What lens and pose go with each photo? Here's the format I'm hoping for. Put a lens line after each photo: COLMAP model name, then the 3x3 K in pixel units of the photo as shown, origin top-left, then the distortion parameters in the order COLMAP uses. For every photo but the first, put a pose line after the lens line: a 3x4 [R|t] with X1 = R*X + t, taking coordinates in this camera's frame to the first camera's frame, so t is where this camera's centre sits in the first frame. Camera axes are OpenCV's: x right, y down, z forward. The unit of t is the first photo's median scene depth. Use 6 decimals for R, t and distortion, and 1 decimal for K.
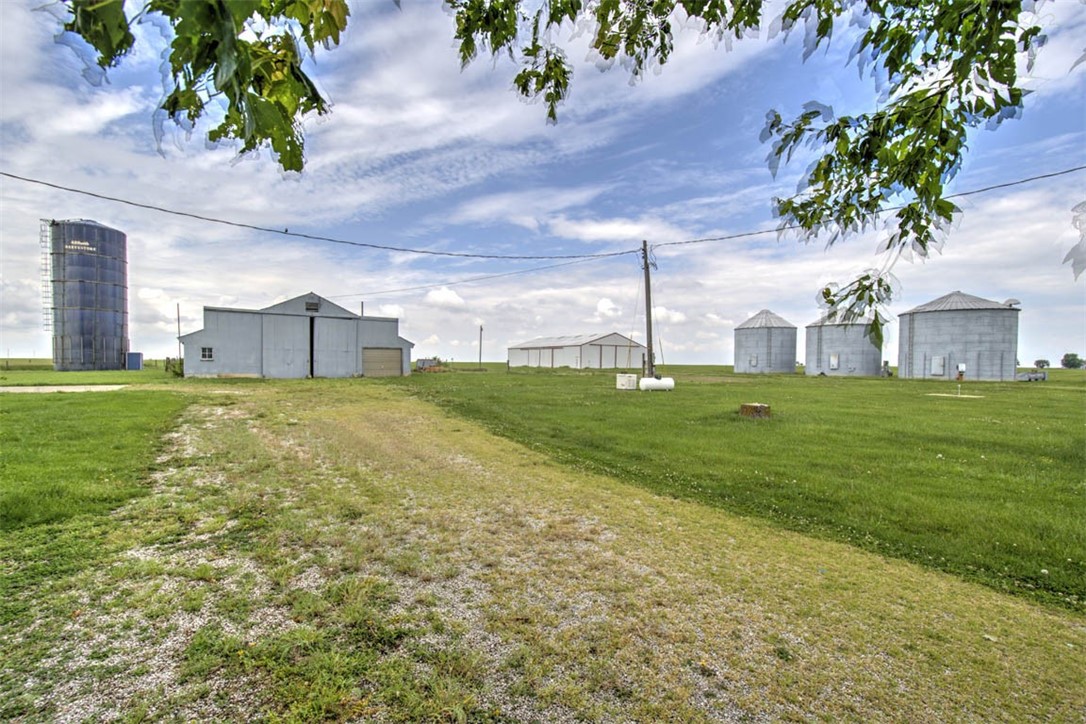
lens RADIAL K [[469.9, 0, 541.9], [0, 469.9, 367.7], [0, 0, 1]] dist [0.004140, -0.003103]
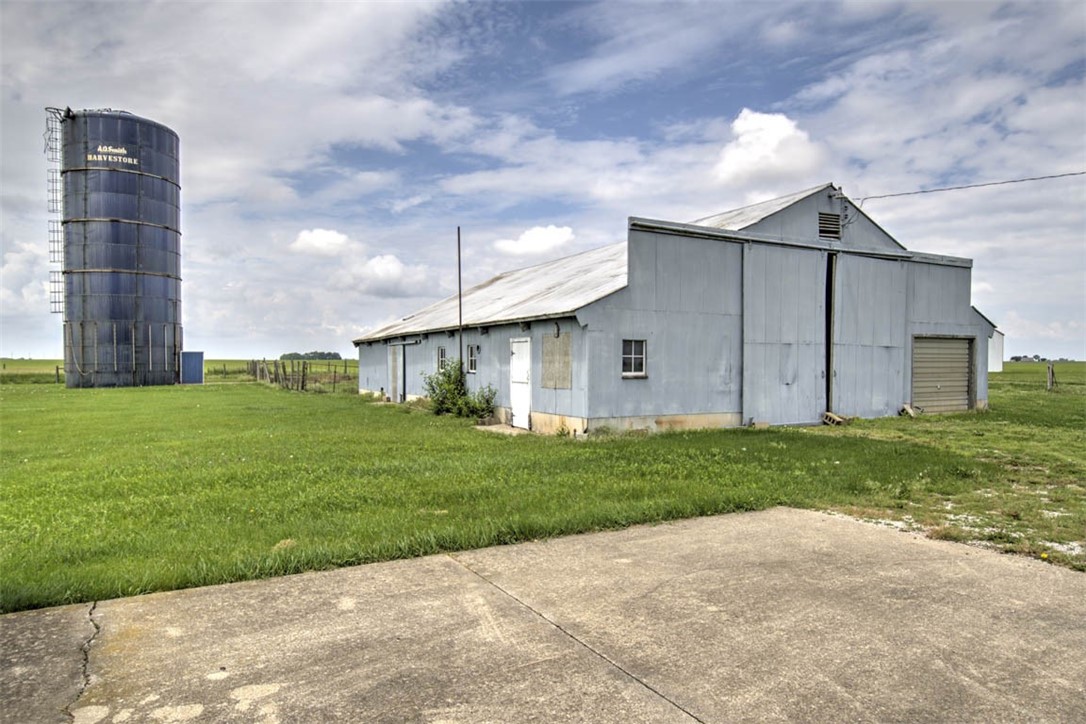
lens RADIAL K [[677.7, 0, 541.7], [0, 677.7, 358.0], [0, 0, 1]] dist [0.008327, 0.001024]
pose [[0.993185, -0.005553, -0.116419, -0.403459], [0.003853, 0.999883, -0.014824, -0.012604], [0.116488, 0.014275, 0.993090, 0.285345]]
